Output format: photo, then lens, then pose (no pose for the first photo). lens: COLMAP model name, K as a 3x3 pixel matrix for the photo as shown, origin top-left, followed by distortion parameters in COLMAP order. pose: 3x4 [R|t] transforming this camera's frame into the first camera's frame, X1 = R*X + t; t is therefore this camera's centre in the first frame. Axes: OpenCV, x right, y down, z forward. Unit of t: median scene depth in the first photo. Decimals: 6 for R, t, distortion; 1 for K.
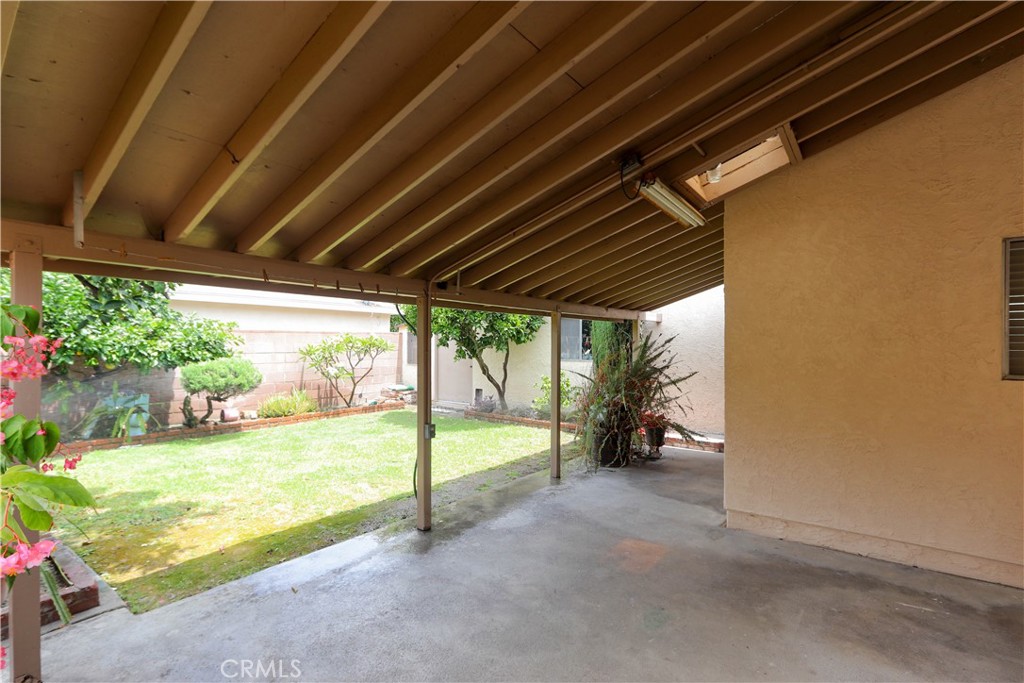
lens RADIAL K [[477.5, 0, 505.6], [0, 477.5, 343.9], [0, 0, 1]] dist [-0.005336, 0.000469]
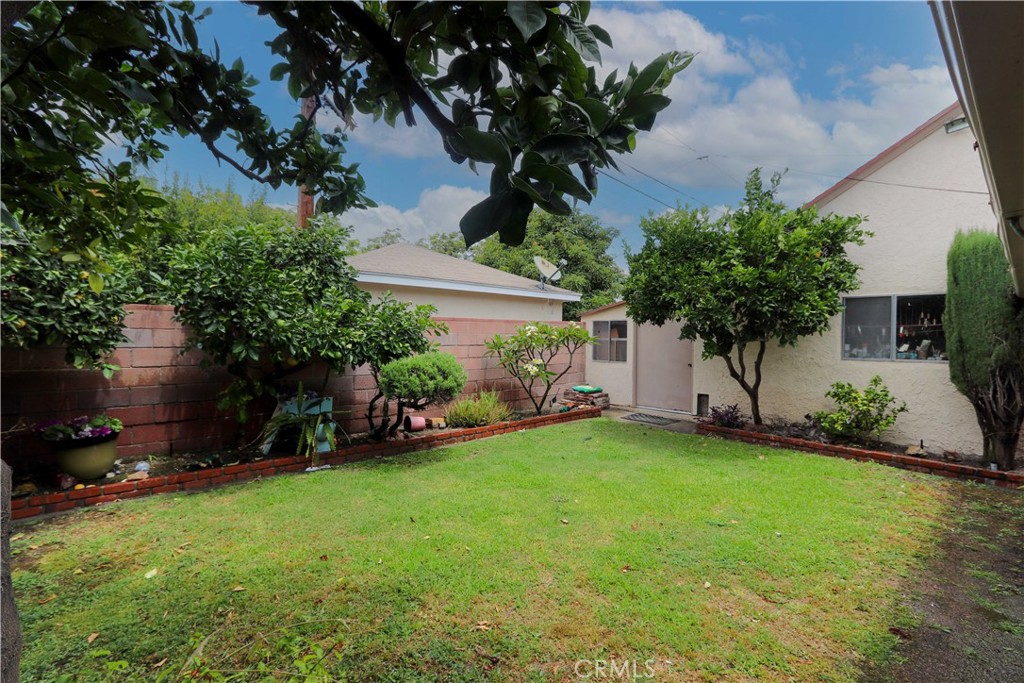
lens RADIAL K [[477.5, 0, 515.5], [0, 477.5, 339.0], [0, 0, 1]] dist [-0.005336, 0.000469]
pose [[0.981755, 0.004797, -0.190088, -0.327300], [-0.004132, 0.999984, 0.003893, 0.005758], [0.190103, -0.003036, 0.981759, 0.307409]]
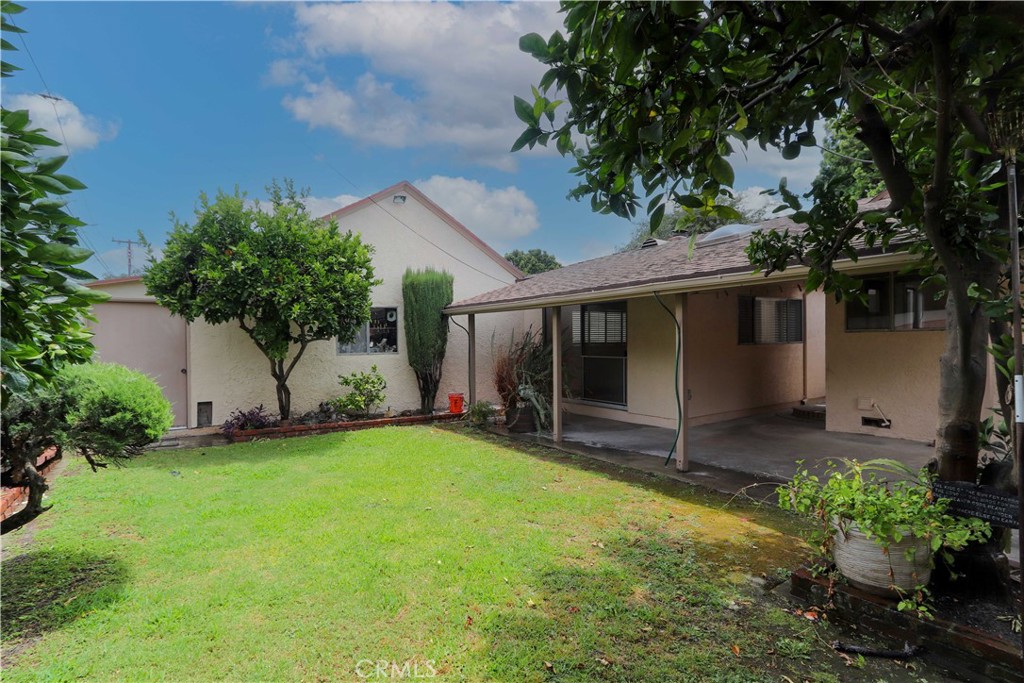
lens RADIAL K [[477.5, 0, 513.7], [0, 477.5, 342.4], [0, 0, 1]] dist [-0.005336, 0.000469]
pose [[0.329817, -0.008069, 0.944010, -0.881430], [0.008610, 0.999948, 0.005539, 0.013765], [-0.944006, 0.006301, 0.329869, 0.564994]]
